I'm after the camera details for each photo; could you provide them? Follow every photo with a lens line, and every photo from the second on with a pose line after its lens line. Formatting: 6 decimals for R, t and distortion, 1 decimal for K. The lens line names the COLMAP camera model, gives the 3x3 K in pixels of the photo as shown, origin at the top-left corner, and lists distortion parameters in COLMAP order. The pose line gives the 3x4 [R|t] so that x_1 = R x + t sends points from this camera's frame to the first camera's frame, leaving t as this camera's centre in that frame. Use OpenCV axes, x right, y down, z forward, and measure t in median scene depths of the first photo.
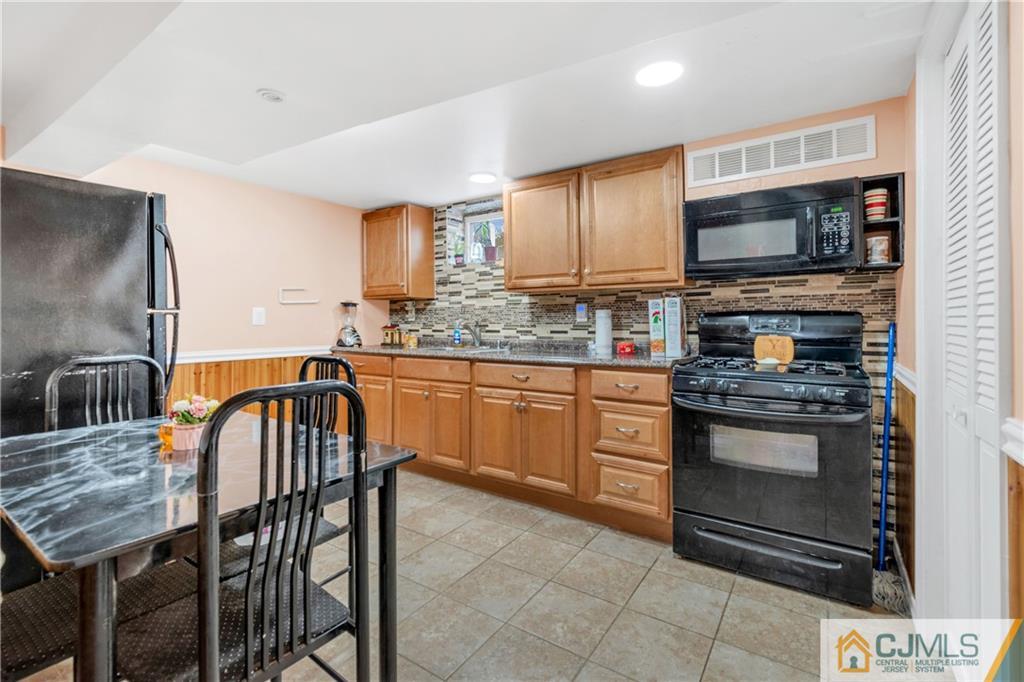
lens RADIAL K [[456.1, 0, 517.2], [0, 456.1, 330.1], [0, 0, 1]] dist [0.001774, 0.000315]
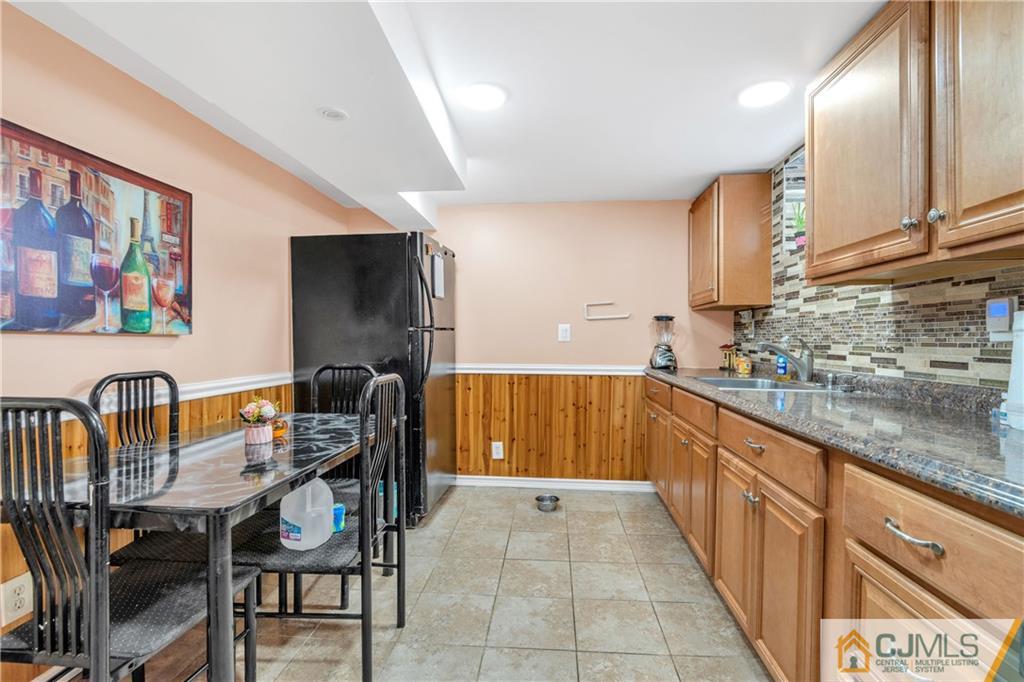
lens RADIAL K [[462.2, 0, 515.3], [0, 462.2, 346.0], [0, 0, 1]] dist [0.002456, -0.000124]
pose [[0.497656, 0.019976, -0.867144, 0.253571], [-0.022798, 0.999691, 0.009946, -0.007975], [0.867075, 0.014819, 0.497957, 0.380852]]
